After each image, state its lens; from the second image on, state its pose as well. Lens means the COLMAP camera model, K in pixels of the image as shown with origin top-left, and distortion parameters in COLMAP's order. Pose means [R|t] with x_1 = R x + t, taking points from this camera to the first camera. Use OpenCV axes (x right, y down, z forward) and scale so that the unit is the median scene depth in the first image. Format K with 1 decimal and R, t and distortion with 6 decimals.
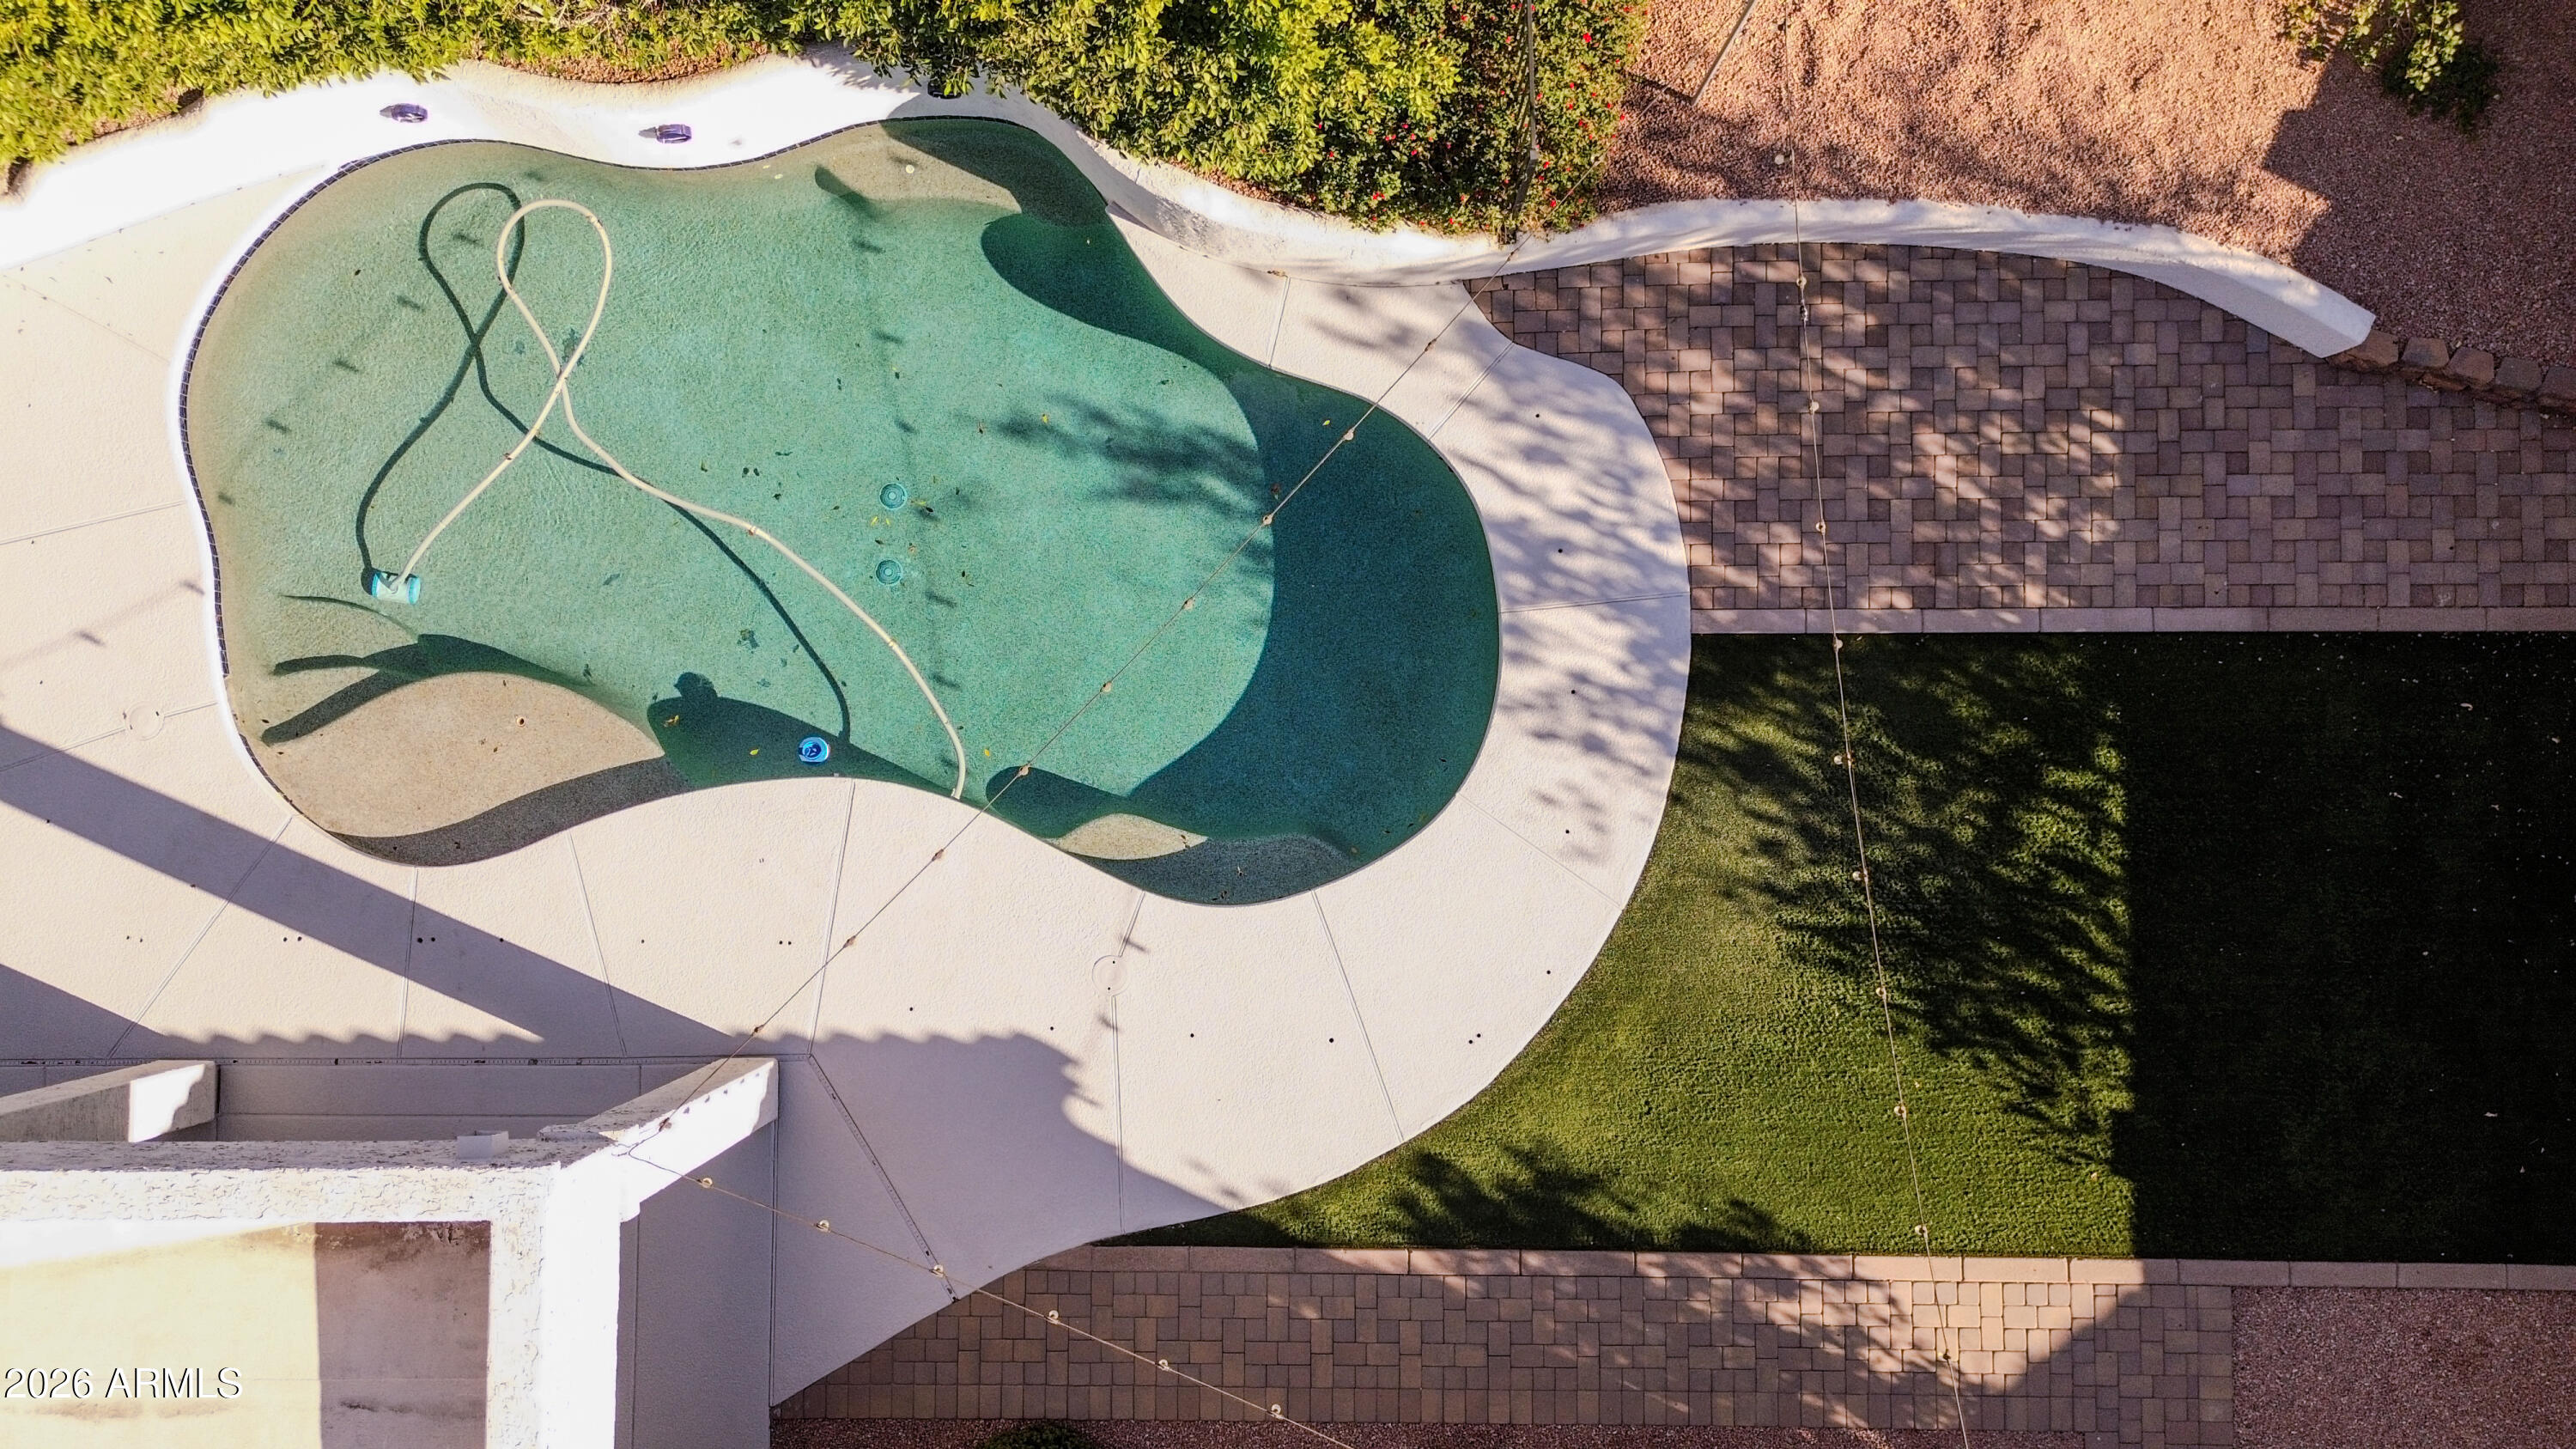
lens RADIAL K [[1813.5, 0, 1309.4], [0, 1813.5, 715.3], [0, 0, 1]] dist [0.068700, -0.062380]
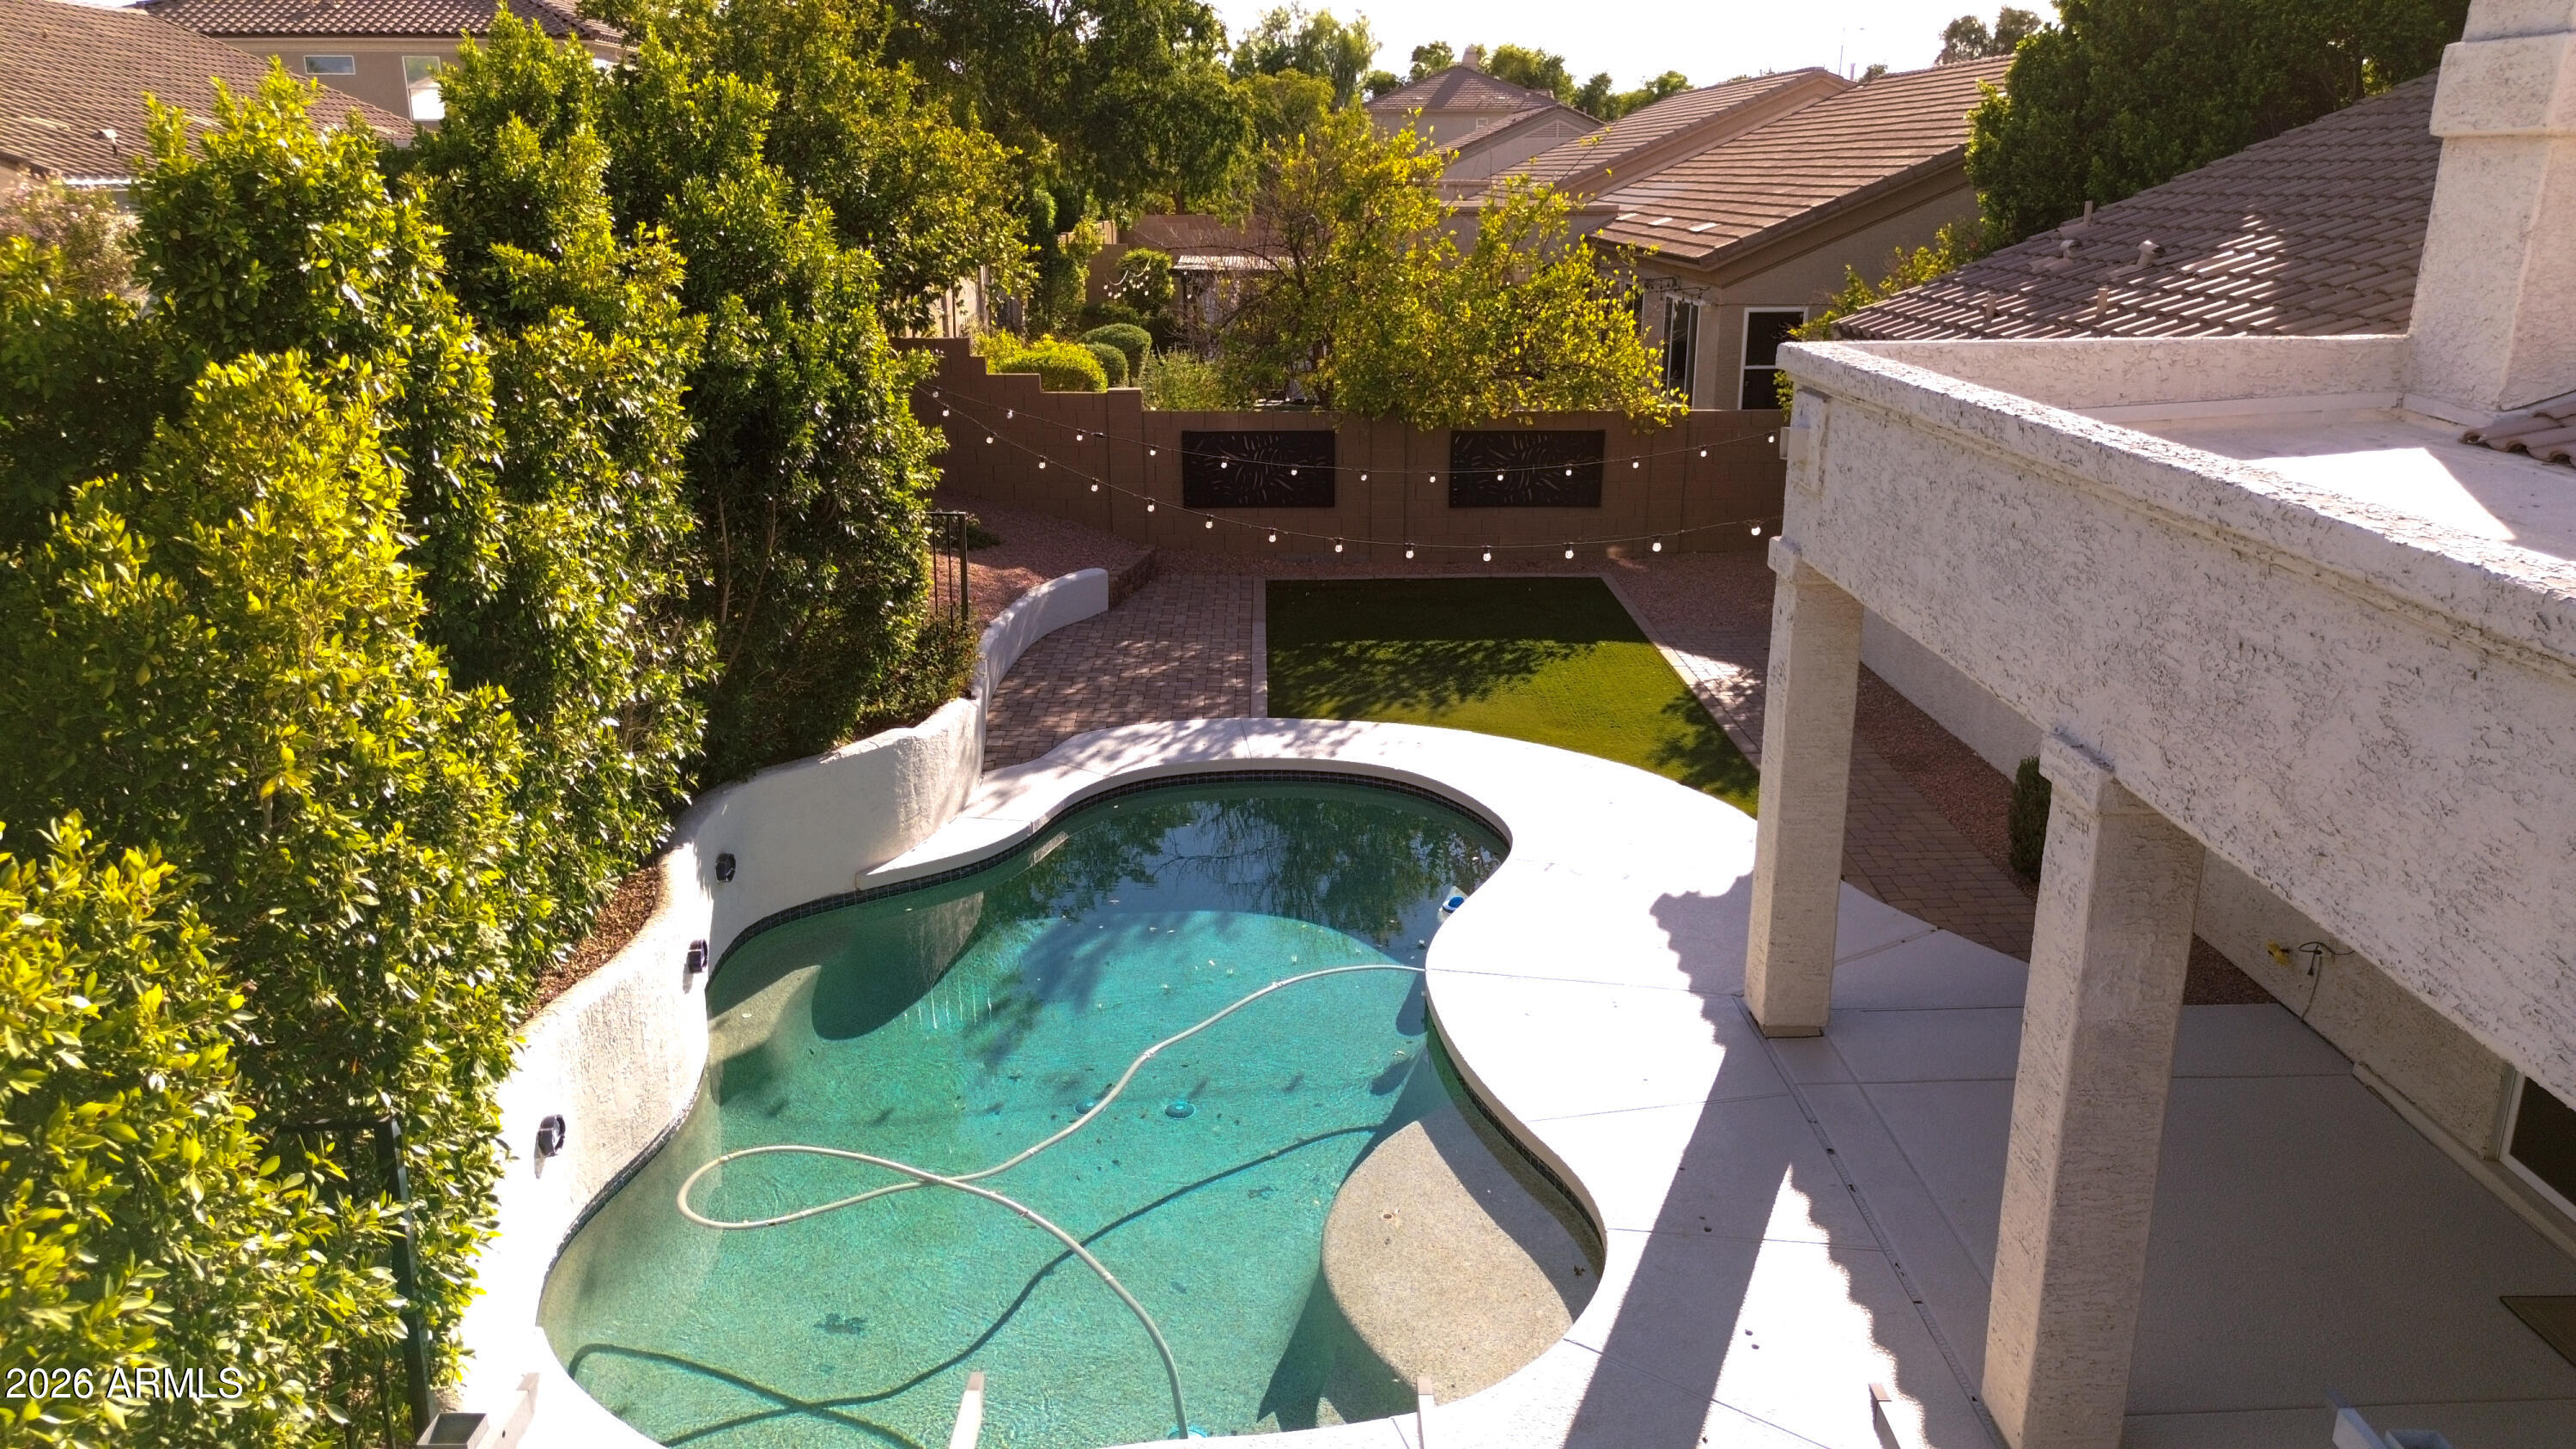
lens RADIAL K [[1813.5, 0, 1306.0], [0, 1813.5, 725.9], [0, 0, 1]] dist [0.068700, -0.062380]
pose [[-0.019367, -0.271327, 0.962292, -1.100040], [0.999180, 0.028986, 0.028283, -0.046588], [-0.035567, 0.962051, 0.270543, 0.642330]]
